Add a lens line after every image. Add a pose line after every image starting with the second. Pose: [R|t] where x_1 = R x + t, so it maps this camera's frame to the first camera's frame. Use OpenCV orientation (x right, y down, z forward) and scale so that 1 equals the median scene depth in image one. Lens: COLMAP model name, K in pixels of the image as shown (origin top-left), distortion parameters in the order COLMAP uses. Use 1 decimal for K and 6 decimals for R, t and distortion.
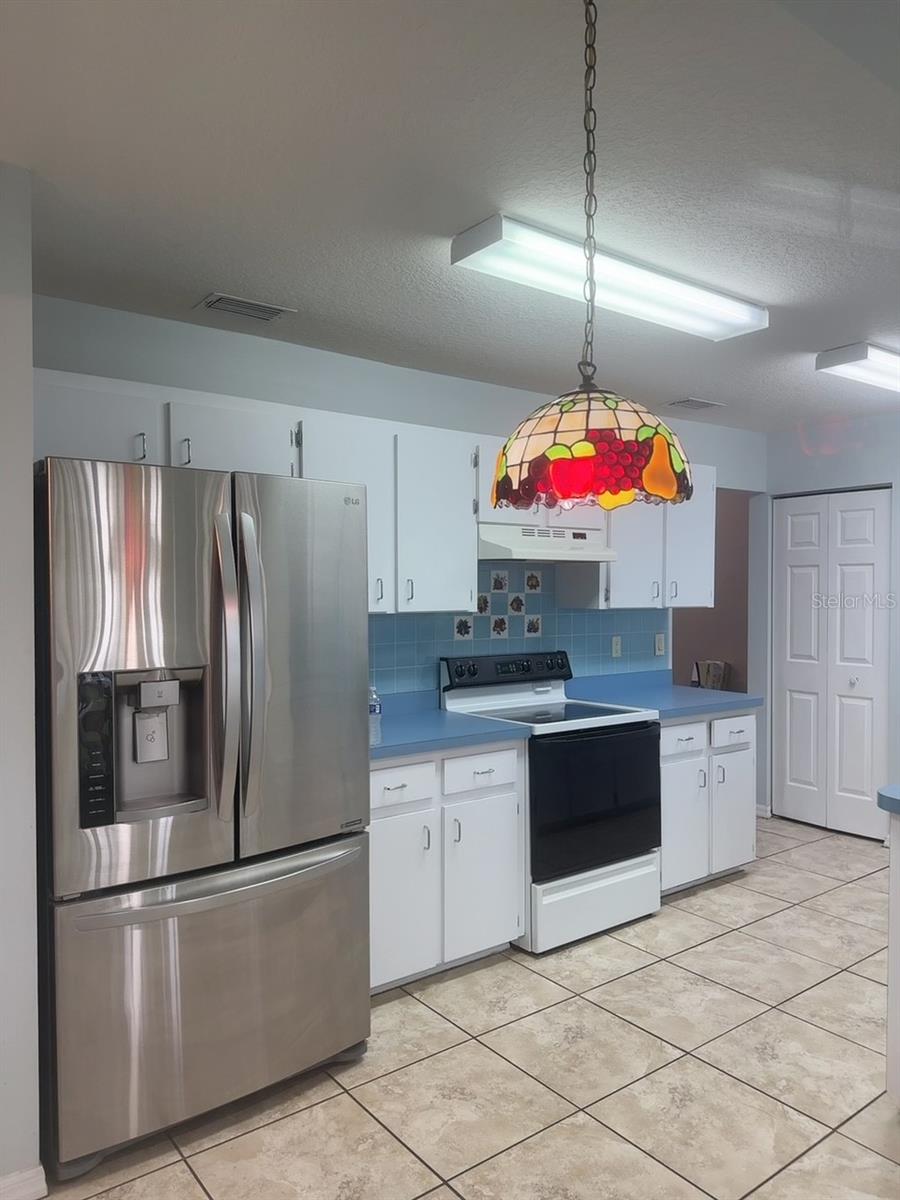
lens RADIAL K [[844.2, 0, 443.6], [0, 844.2, 592.6], [0, 0, 1]] dist [0.057951, -0.057663]
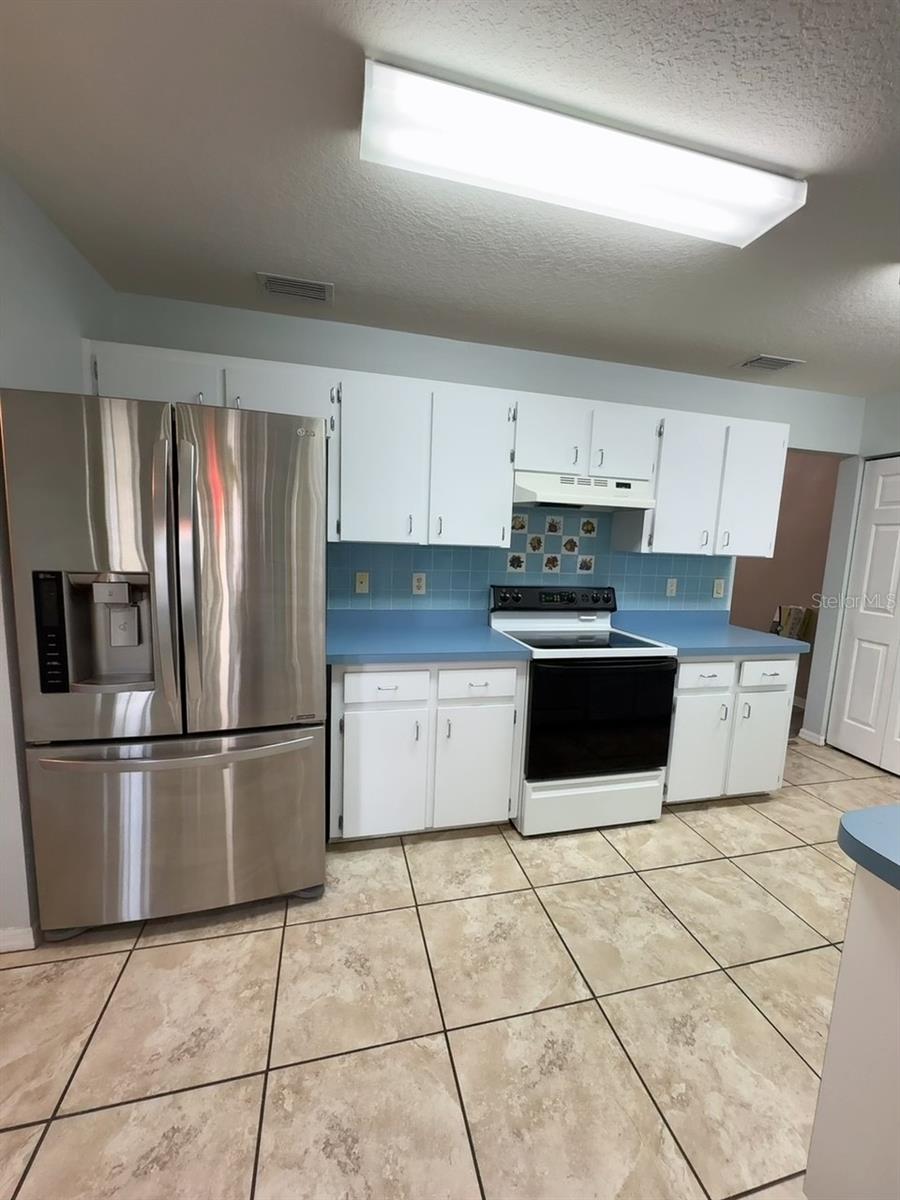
lens RADIAL K [[476.8, 0, 446.2], [0, 476.8, 595.9], [0, 0, 1]] dist [-0.003803, 0.000708]
pose [[0.917731, 0.082286, -0.388587, 0.247604], [-0.040095, 0.992501, 0.115474, 0.017373], [0.395175, -0.090394, 0.914148, 0.385901]]
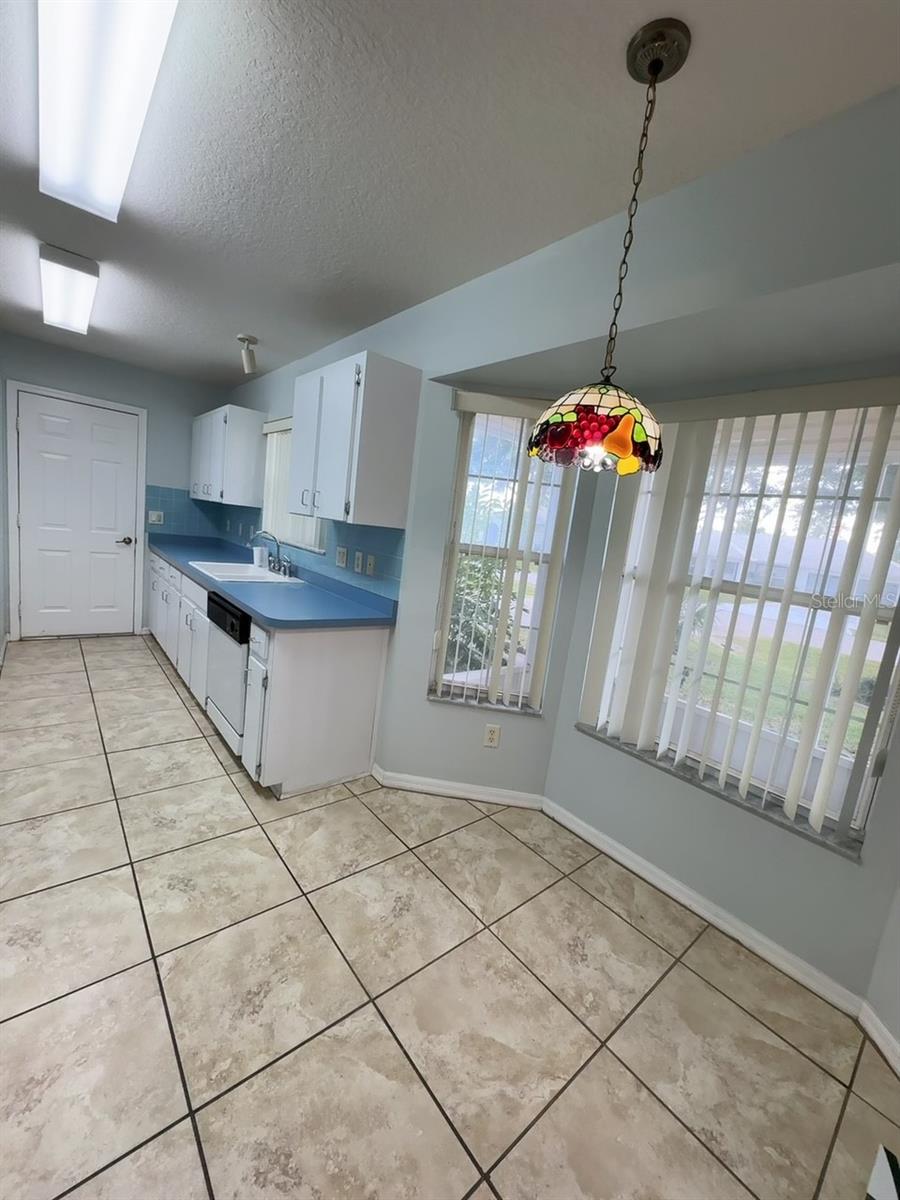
lens RADIAL K [[476.8, 0, 449.0], [0, 476.8, 599.2], [0, 0, 1]] dist [-0.003803, 0.000708]
pose [[-0.053420, -0.154222, 0.986591, -0.283590], [-0.120050, 0.981828, 0.146977, 0.013614], [-0.991329, -0.110589, -0.070964, 0.524984]]
